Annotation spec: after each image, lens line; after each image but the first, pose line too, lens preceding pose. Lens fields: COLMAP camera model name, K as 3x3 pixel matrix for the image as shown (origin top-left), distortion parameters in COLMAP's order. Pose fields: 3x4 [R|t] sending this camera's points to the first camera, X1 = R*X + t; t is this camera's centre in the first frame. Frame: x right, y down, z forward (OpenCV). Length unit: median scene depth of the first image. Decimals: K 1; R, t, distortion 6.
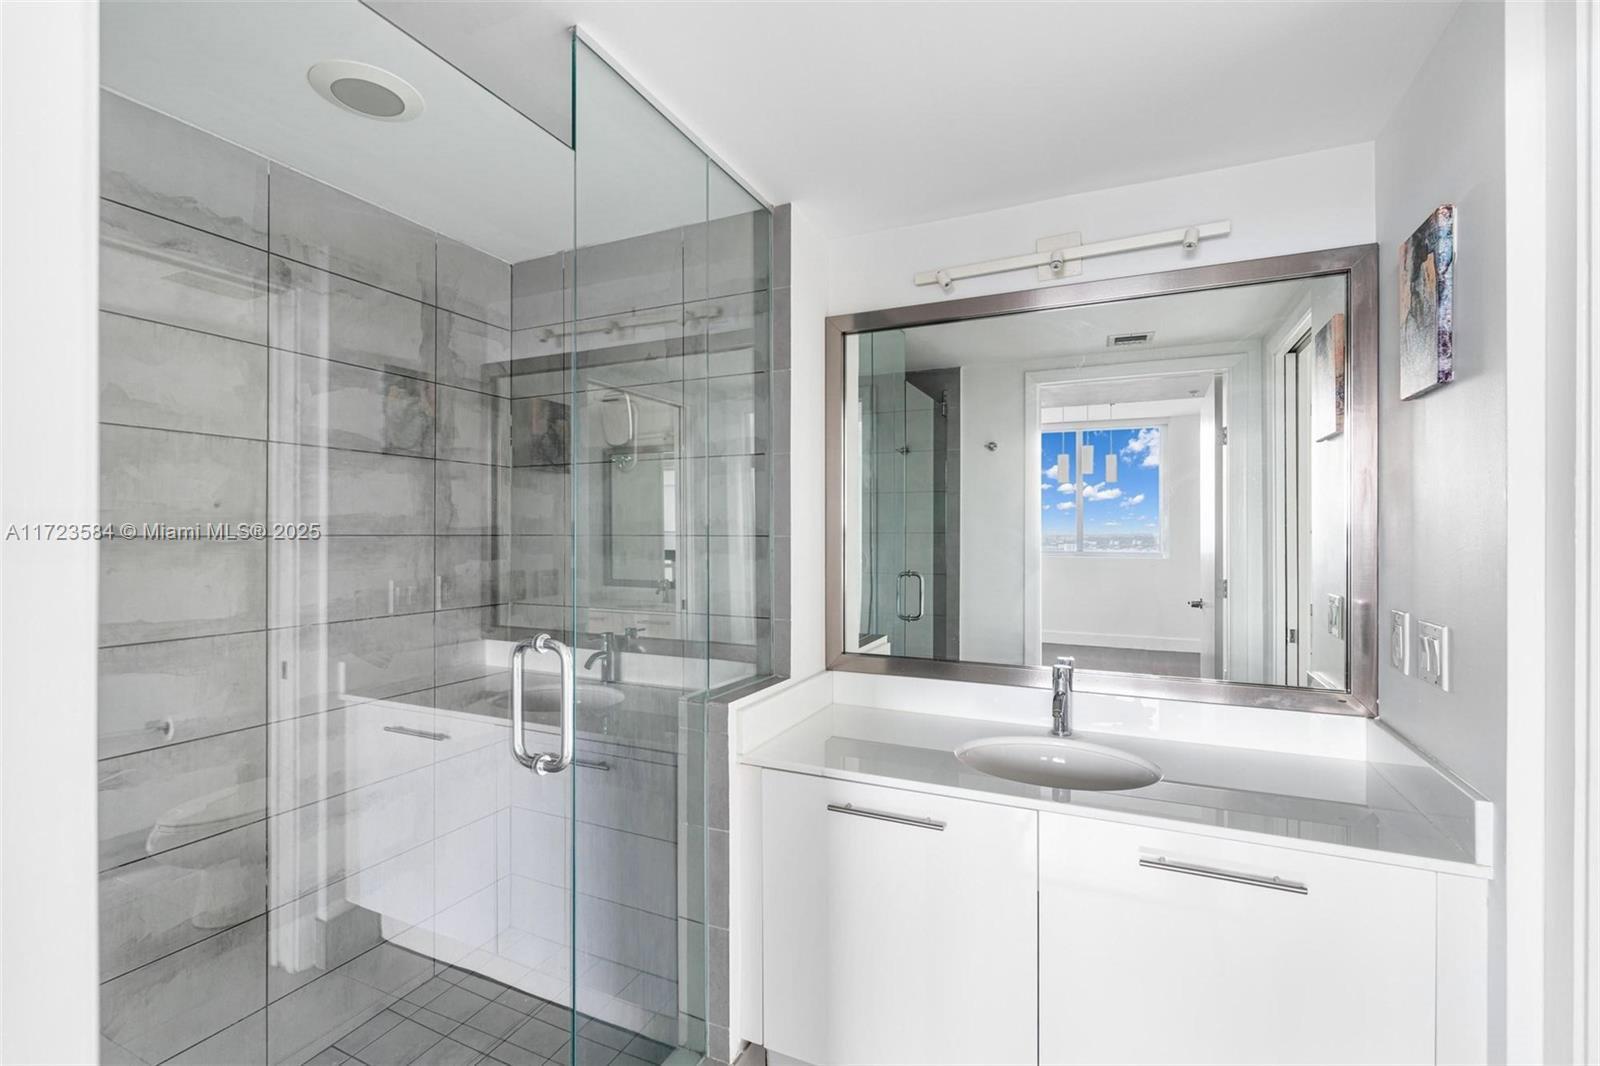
lens RADIAL K [[698.5, 0, 802.9], [0, 698.5, 535.3], [0, 0, 1]] dist [-0.013646, 0.000383]
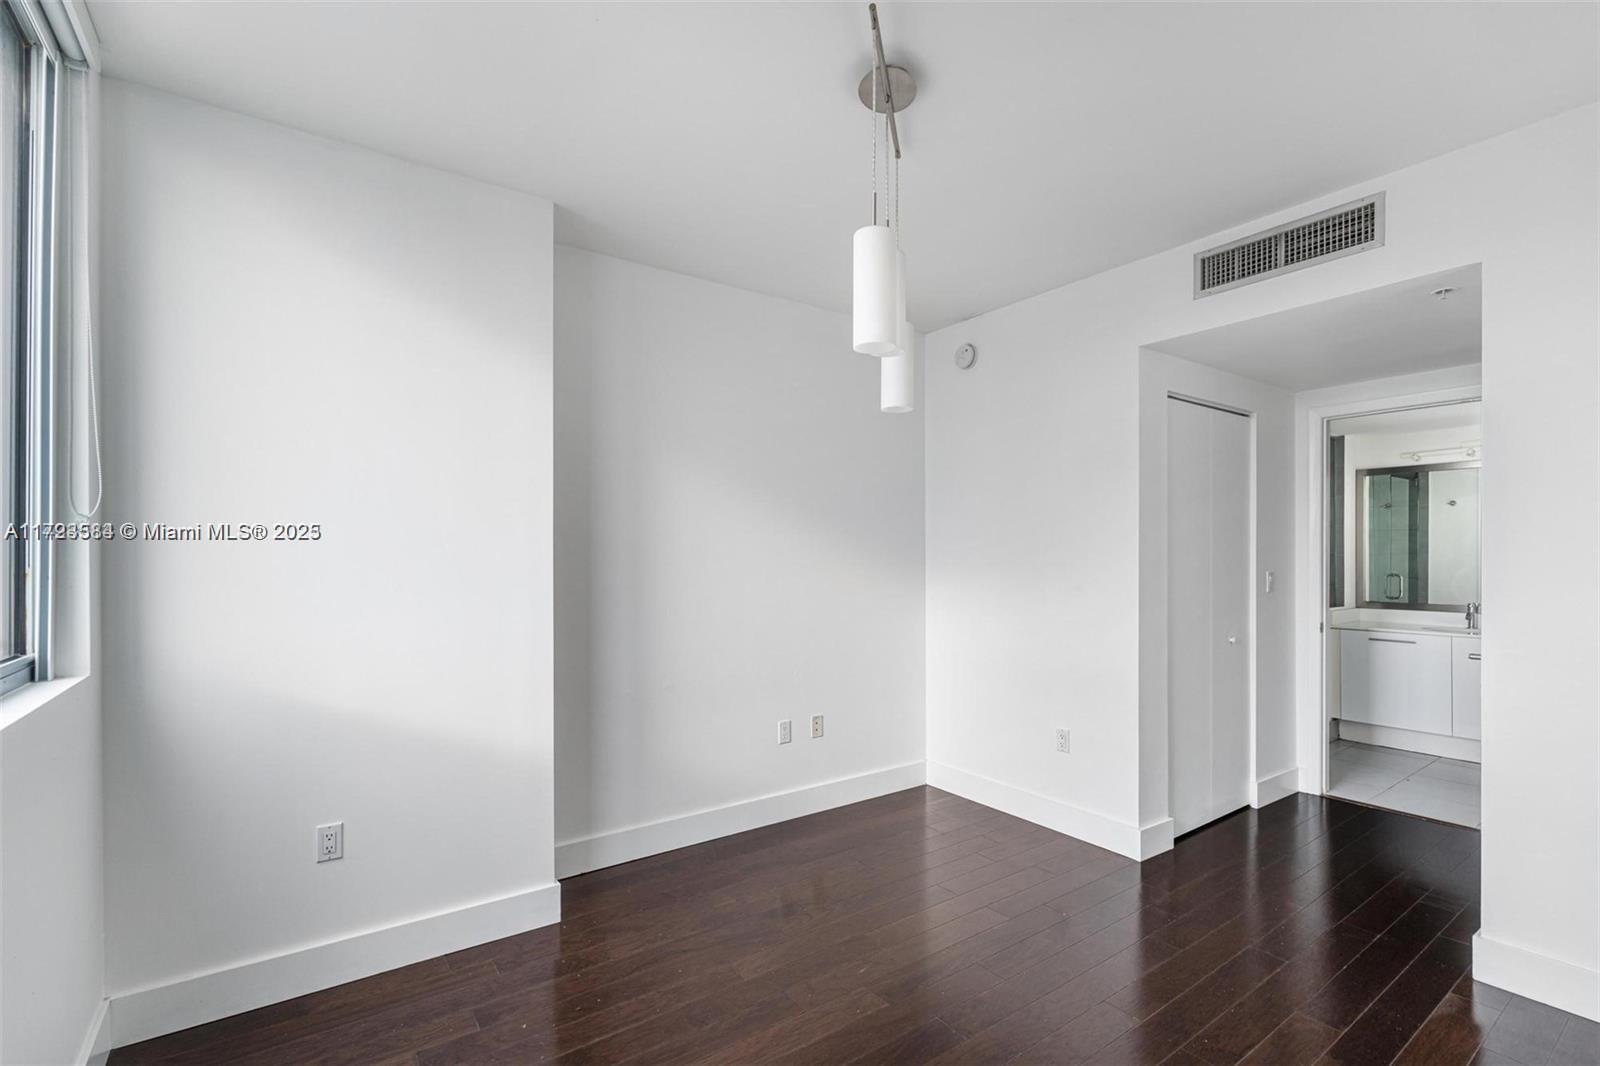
lens RADIAL K [[717.4, 0, 800.3], [0, 717.4, 556.6], [0, 0, 1]] dist [-0.001466, 0.000100]
pose [[0.870539, 0.000981, -0.492099, -0.444019], [-0.001369, 0.999999, -0.000429, 0.009676], [0.492098, 0.001047, 0.870539, -2.274711]]
